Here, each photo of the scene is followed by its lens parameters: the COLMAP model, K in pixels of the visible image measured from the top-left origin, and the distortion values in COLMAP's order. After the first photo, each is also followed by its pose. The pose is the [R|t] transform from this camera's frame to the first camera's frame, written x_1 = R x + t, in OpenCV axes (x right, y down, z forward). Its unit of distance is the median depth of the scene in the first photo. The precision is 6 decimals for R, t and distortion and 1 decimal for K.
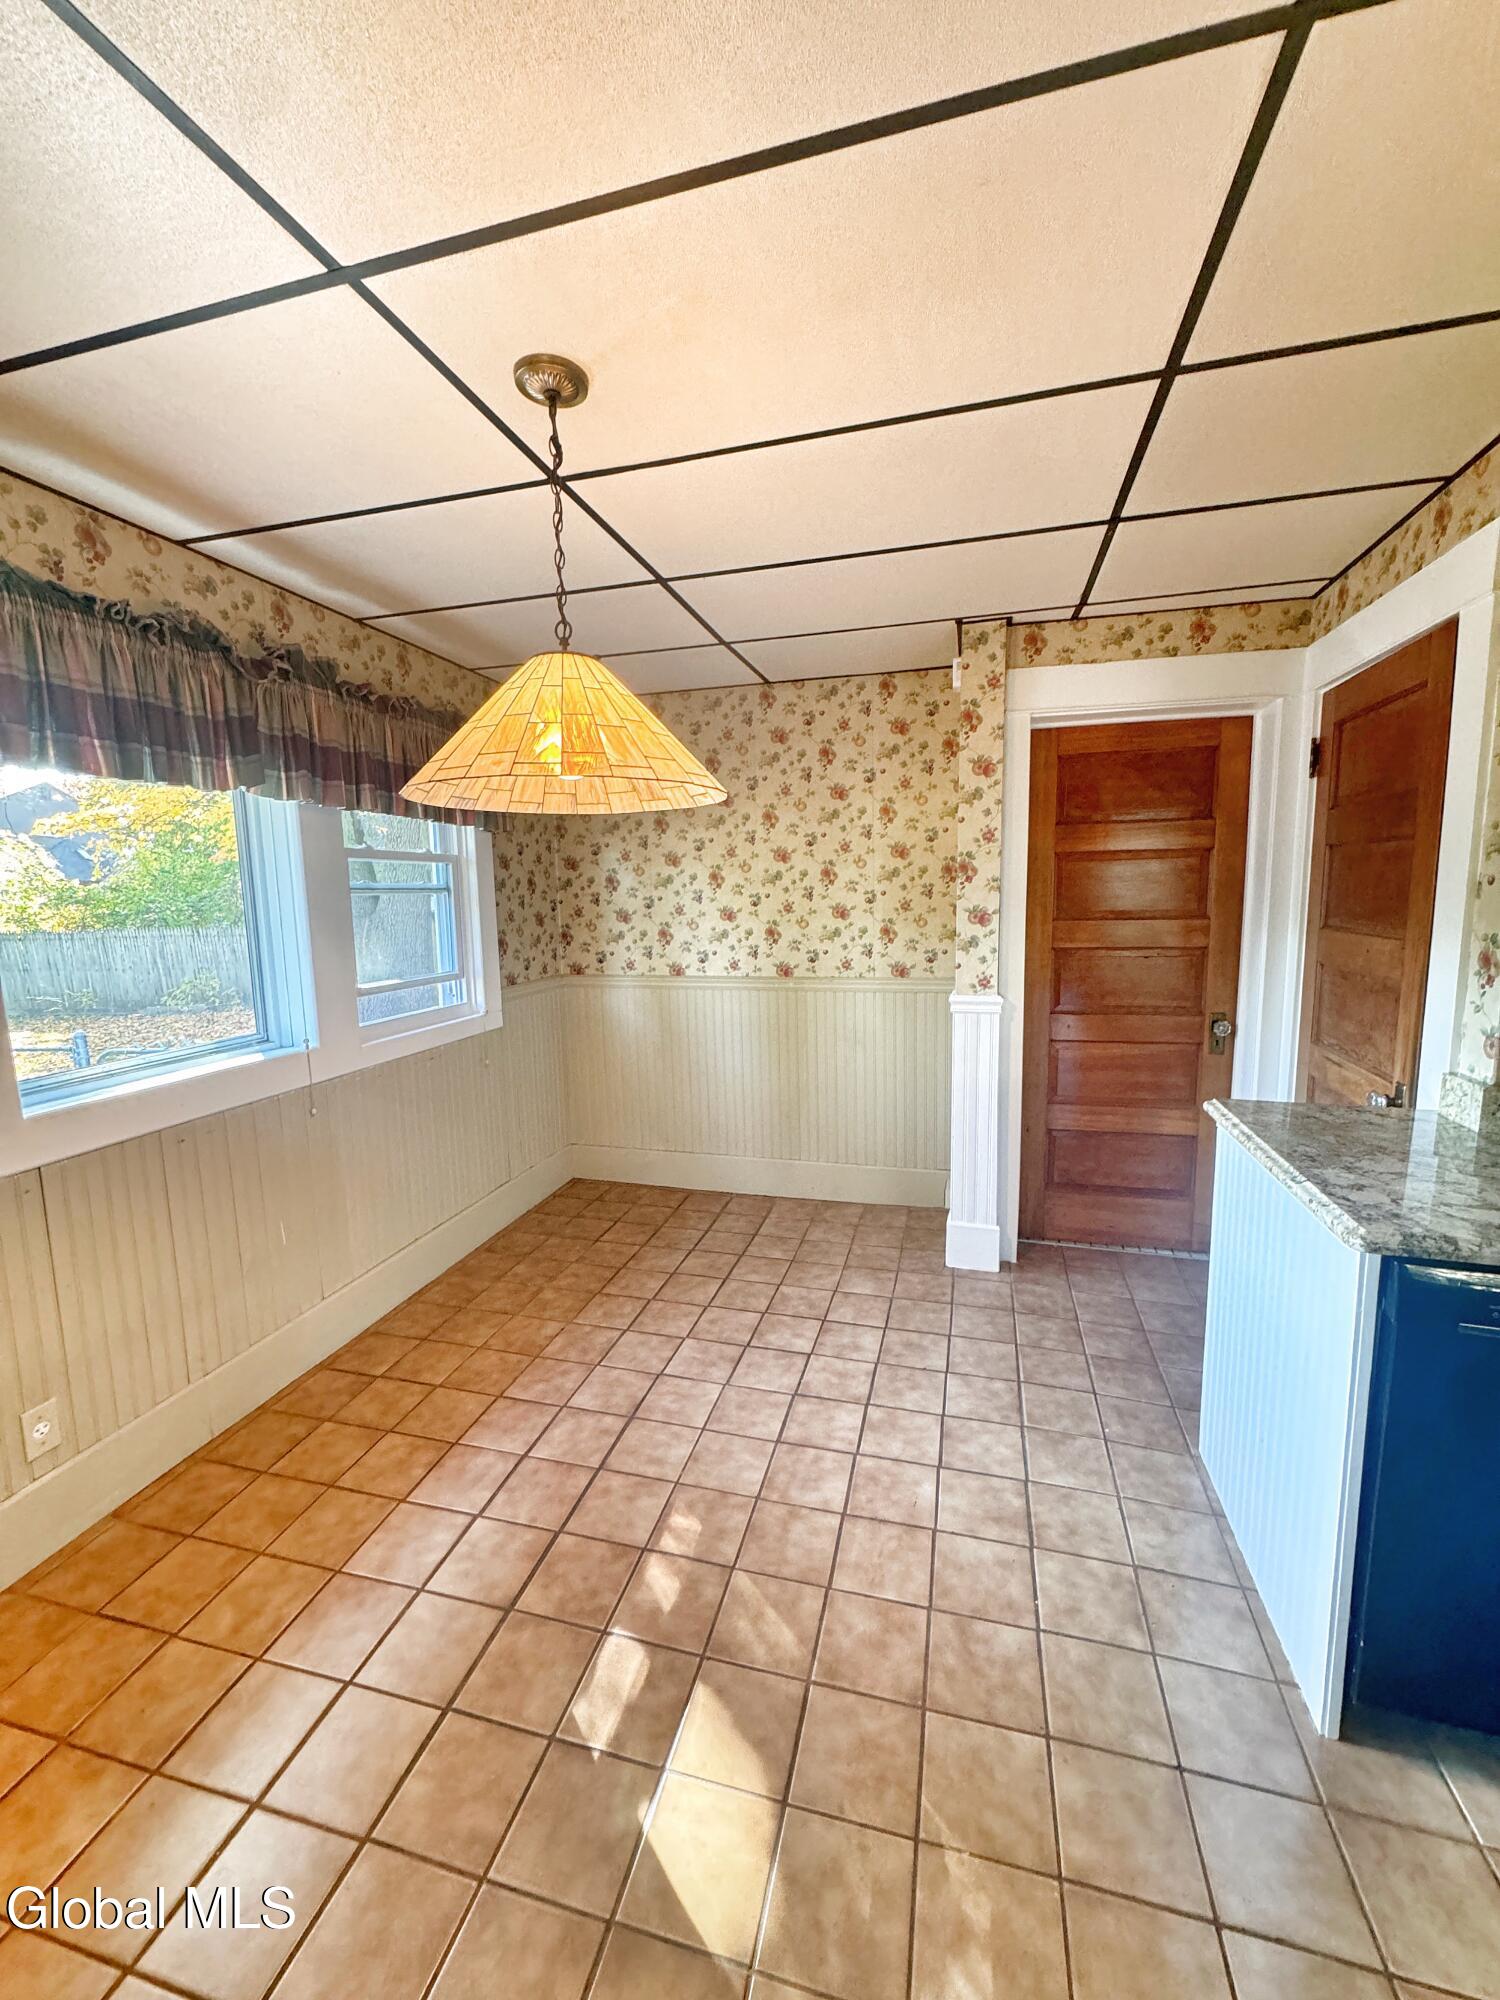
lens RADIAL K [[798.1, 0, 751.9], [0, 798.1, 995.4], [0, 0, 1]] dist [-0.002011, -0.000057]
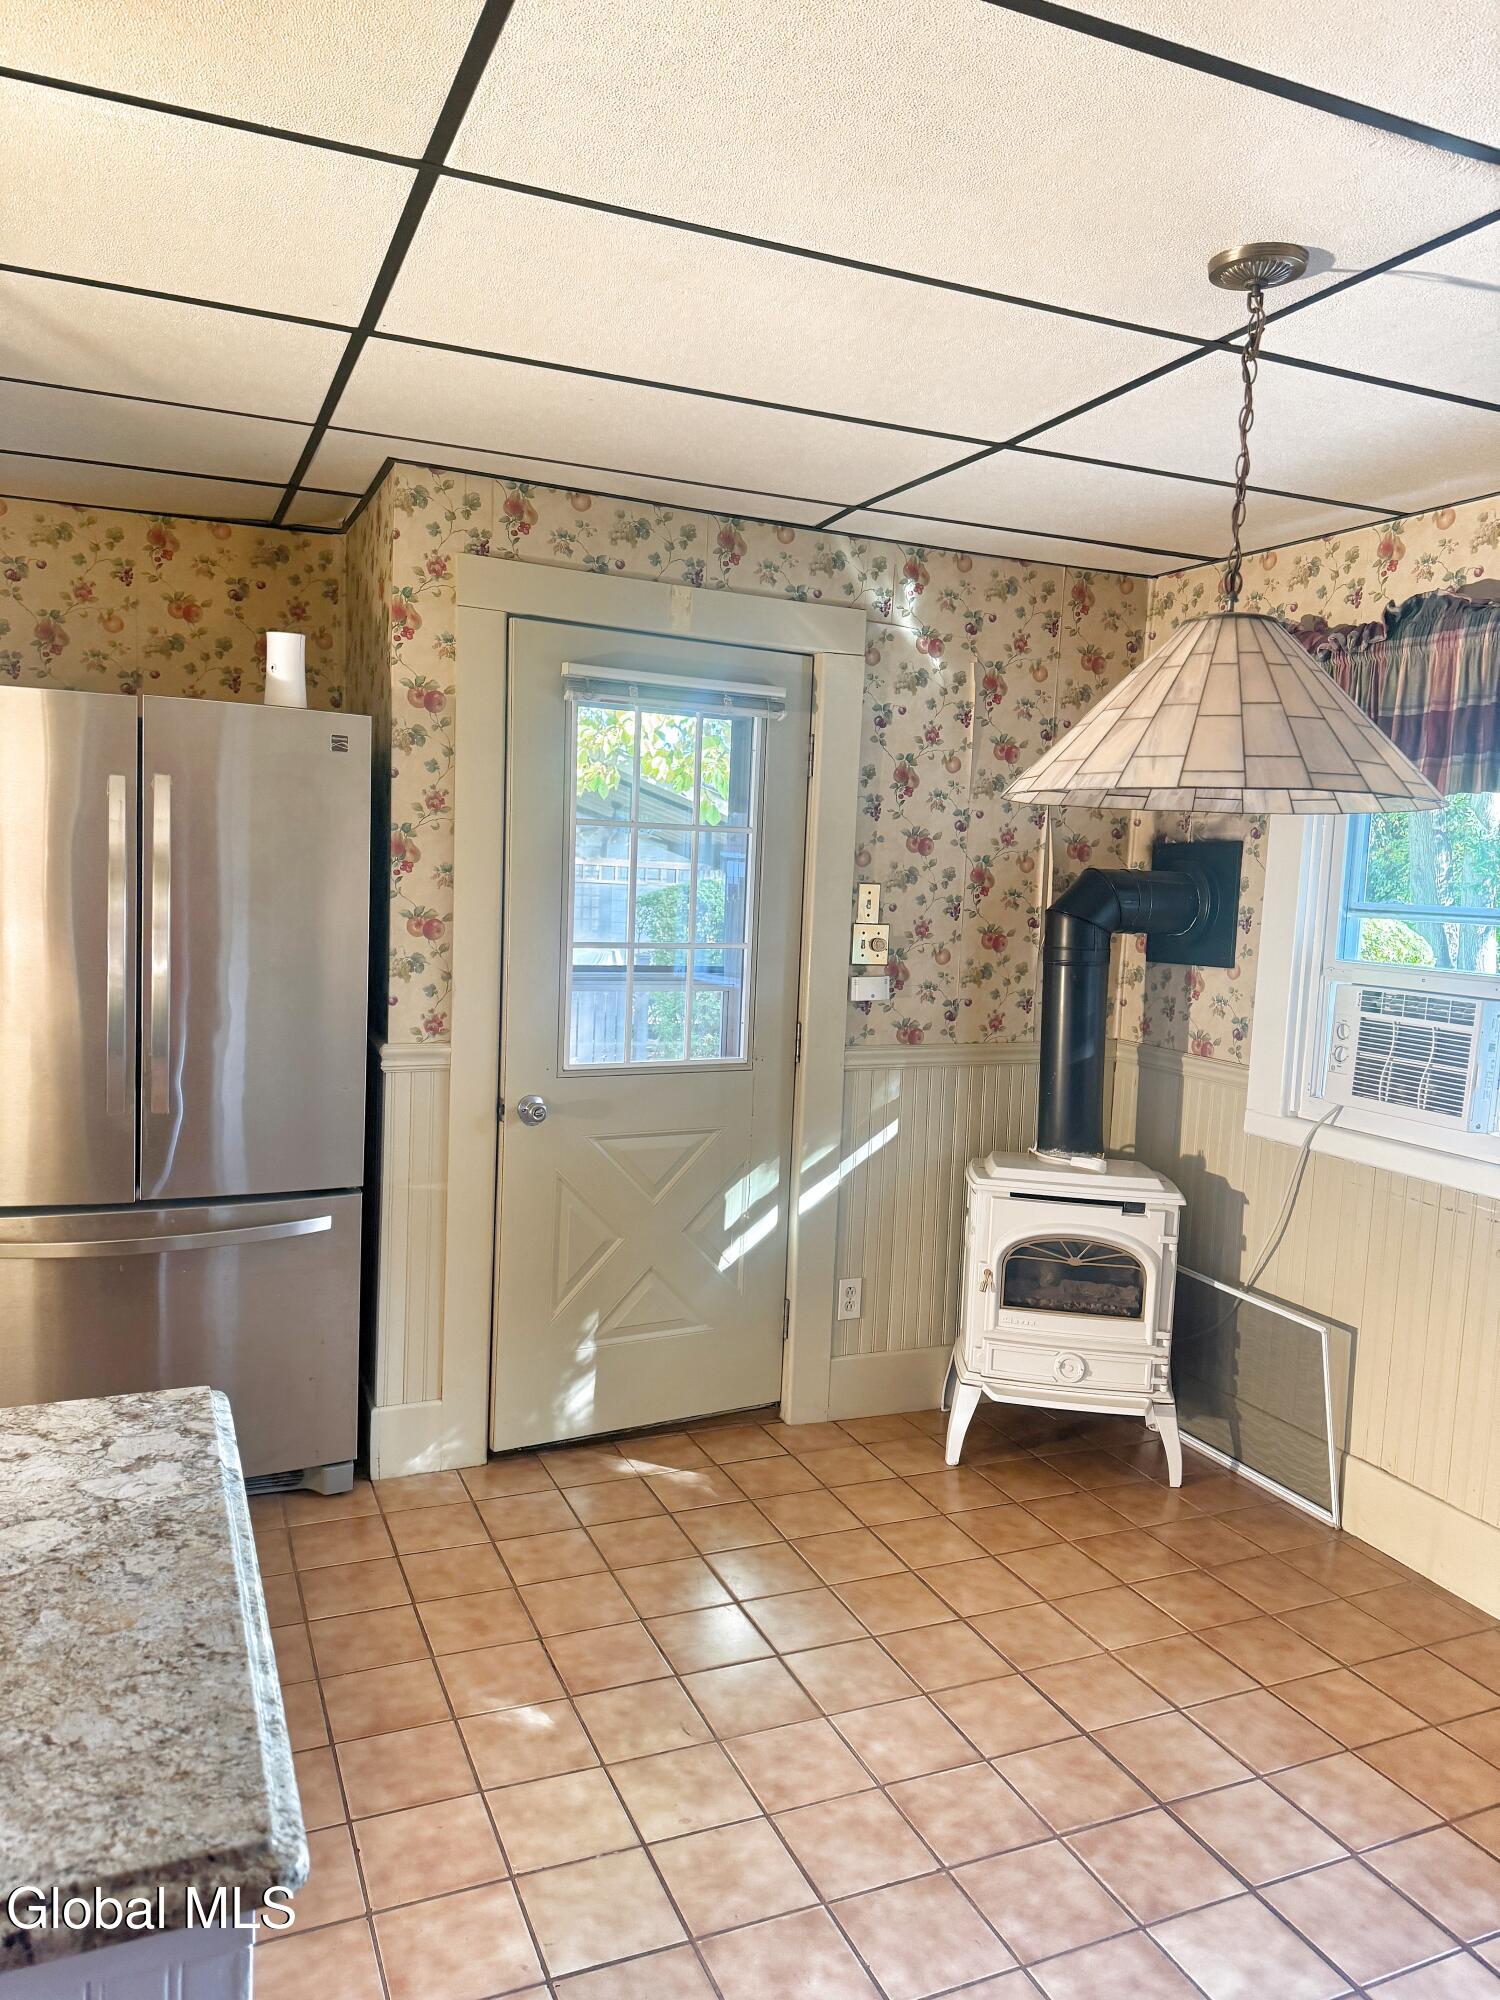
lens RADIAL K [[1387.5, 0, 758.6], [0, 1387.5, 1003.2], [0, 0, 1]] dist [0.057719, -0.052941]
pose [[-0.779215, 0.048490, -0.624878, 0.524369], [-0.110224, 0.970862, 0.212786, -0.166410], [0.616988, 0.234683, -0.751166, 0.988289]]
